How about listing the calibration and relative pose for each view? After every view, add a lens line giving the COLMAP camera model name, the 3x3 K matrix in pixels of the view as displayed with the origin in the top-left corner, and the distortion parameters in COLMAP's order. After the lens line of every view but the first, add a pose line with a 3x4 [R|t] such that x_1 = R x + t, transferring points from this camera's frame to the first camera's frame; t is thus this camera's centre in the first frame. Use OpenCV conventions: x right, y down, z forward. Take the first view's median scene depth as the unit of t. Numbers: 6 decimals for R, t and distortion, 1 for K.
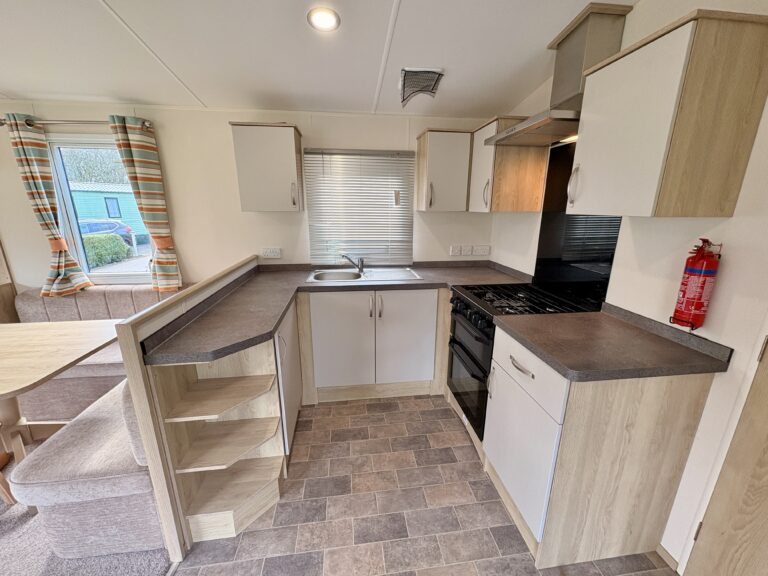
lens RADIAL K [[304.3, 0, 384.0], [0, 304.3, 288.0], [0, 0, 1]] dist [-0.000396, -0.000055]
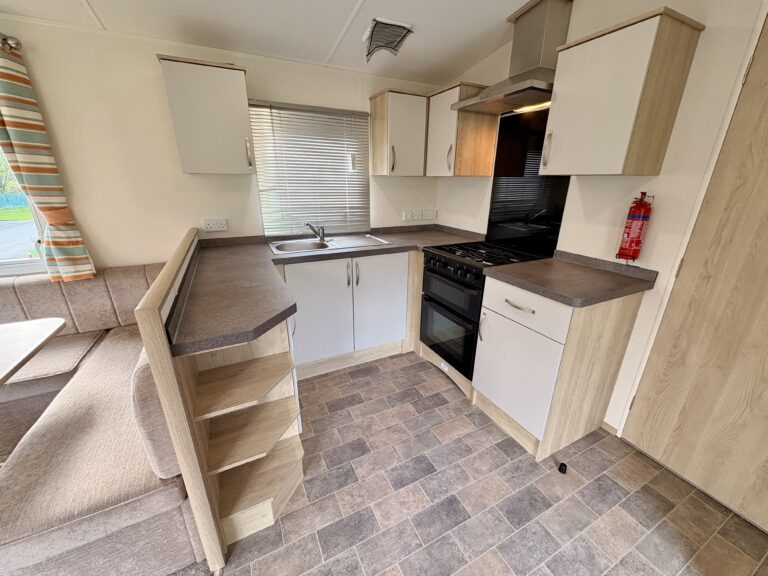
lens RADIAL K [[304.3, 0, 384.0], [0, 304.3, 288.0], [0, 0, 1]] dist [-0.000396, -0.000055]
pose [[0.944565, -0.106200, 0.310676, -0.254997], [0.079575, 0.992080, 0.097191, 0.019279], [-0.318537, -0.067081, 0.945534, 0.034001]]
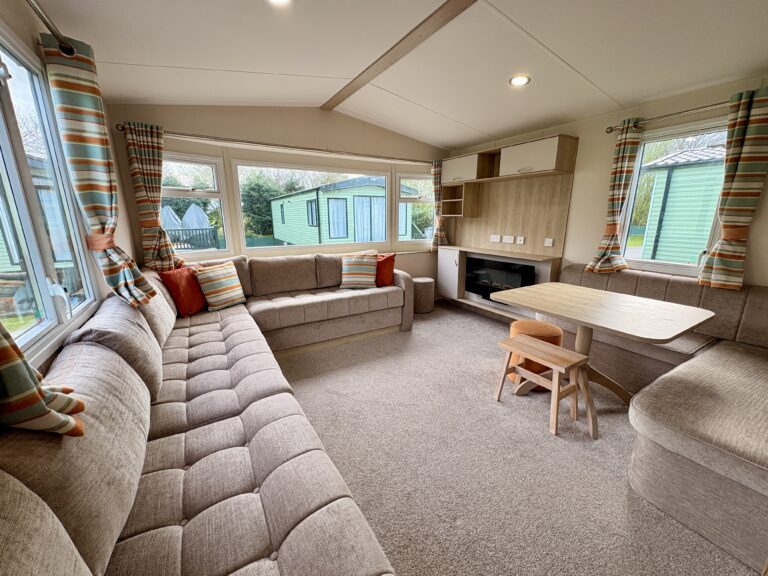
lens RADIAL K [[304.3, 0, 384.0], [0, 304.3, 288.0], [0, 0, 1]] dist [-0.000396, -0.000055]
pose [[0.402290, 0.210418, -0.891003, -0.373210], [-0.230572, 0.965145, 0.123824, 0.143493], [0.886002, 0.155627, 0.436785, -0.274558]]
